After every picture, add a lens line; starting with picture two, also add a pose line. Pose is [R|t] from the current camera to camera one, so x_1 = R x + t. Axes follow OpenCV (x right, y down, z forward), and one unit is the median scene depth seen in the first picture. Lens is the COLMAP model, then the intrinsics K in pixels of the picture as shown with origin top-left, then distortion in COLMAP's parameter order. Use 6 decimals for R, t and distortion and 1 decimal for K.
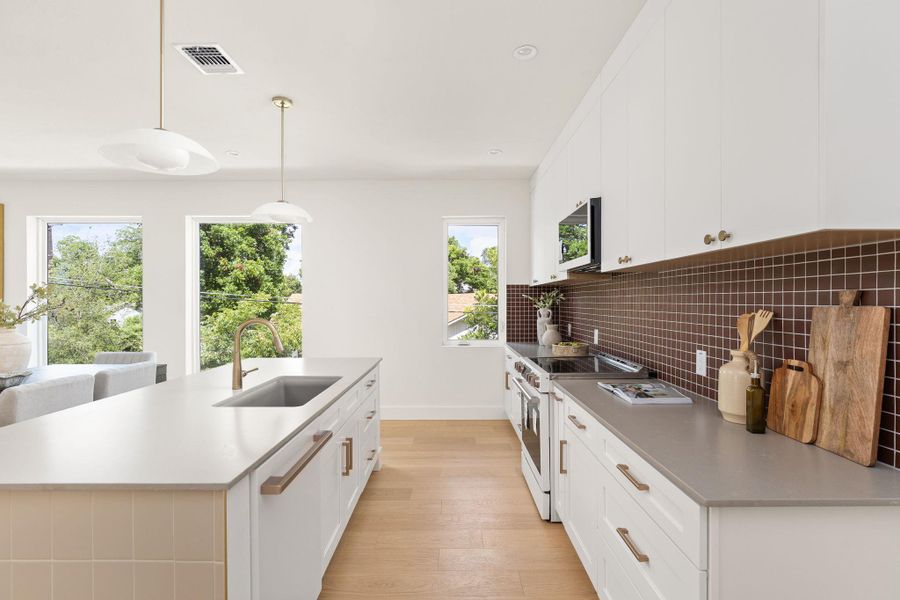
lens RADIAL K [[432.9, 0, 448.5], [0, 432.9, 303.9], [0, 0, 1]] dist [-0.005900, -0.000052]
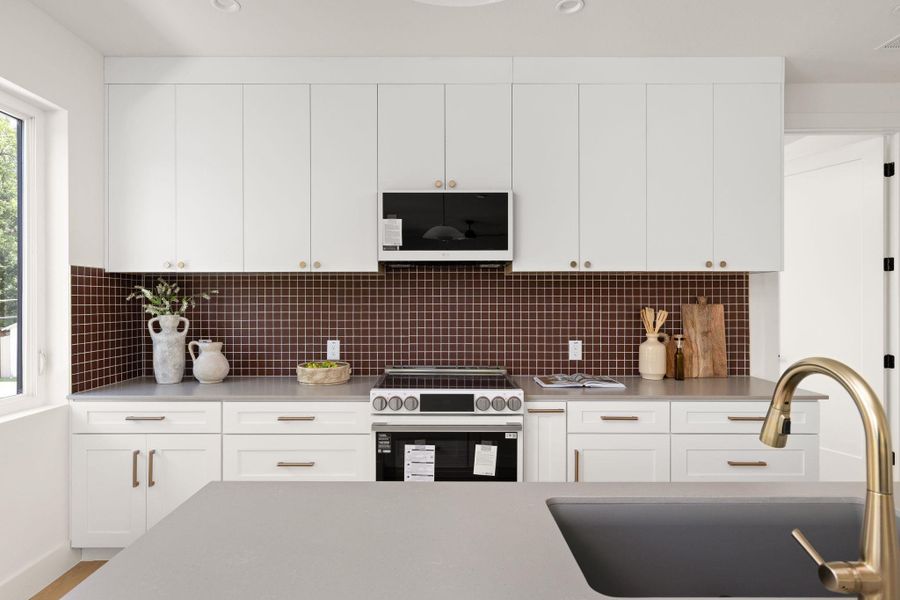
lens RADIAL K [[432.9, 0, 444.1], [0, 432.9, 302.5], [0, 0, 1]] dist [-0.005900, -0.000052]
pose [[0.010280, 0.003663, 0.999940, -0.714872], [0.006904, 0.999969, -0.003734, -0.003068], [-0.999923, 0.006942, 0.010255, 1.396549]]
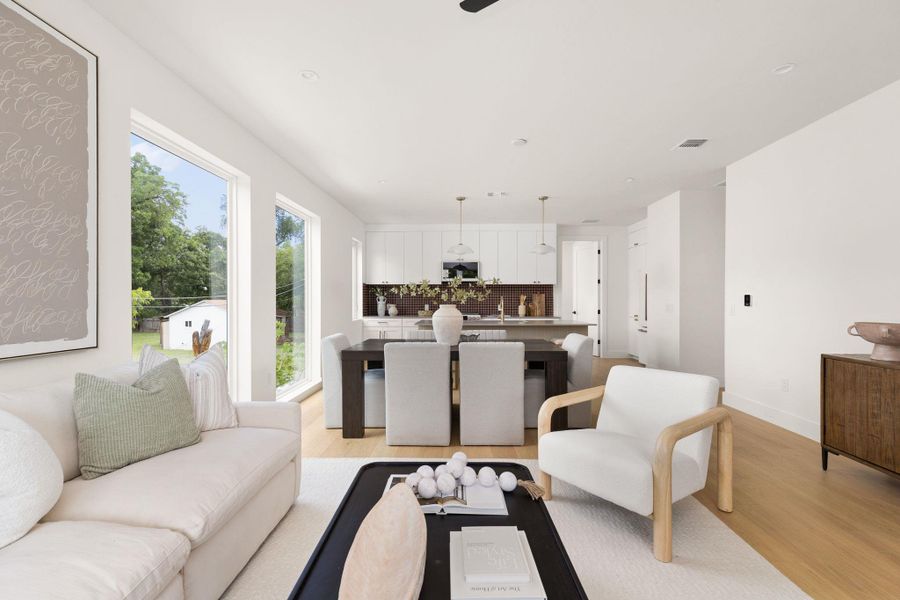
lens RADIAL K [[432.9, 0, 445.3], [0, 432.9, 304.8], [0, 0, 1]] dist [-0.005900, -0.000052]
pose [[0.035232, 0.004119, 0.999371, -3.699039], [0.005709, 0.999974, -0.004322, 0.123705], [-0.999363, 0.005857, 0.035207, 1.404414]]
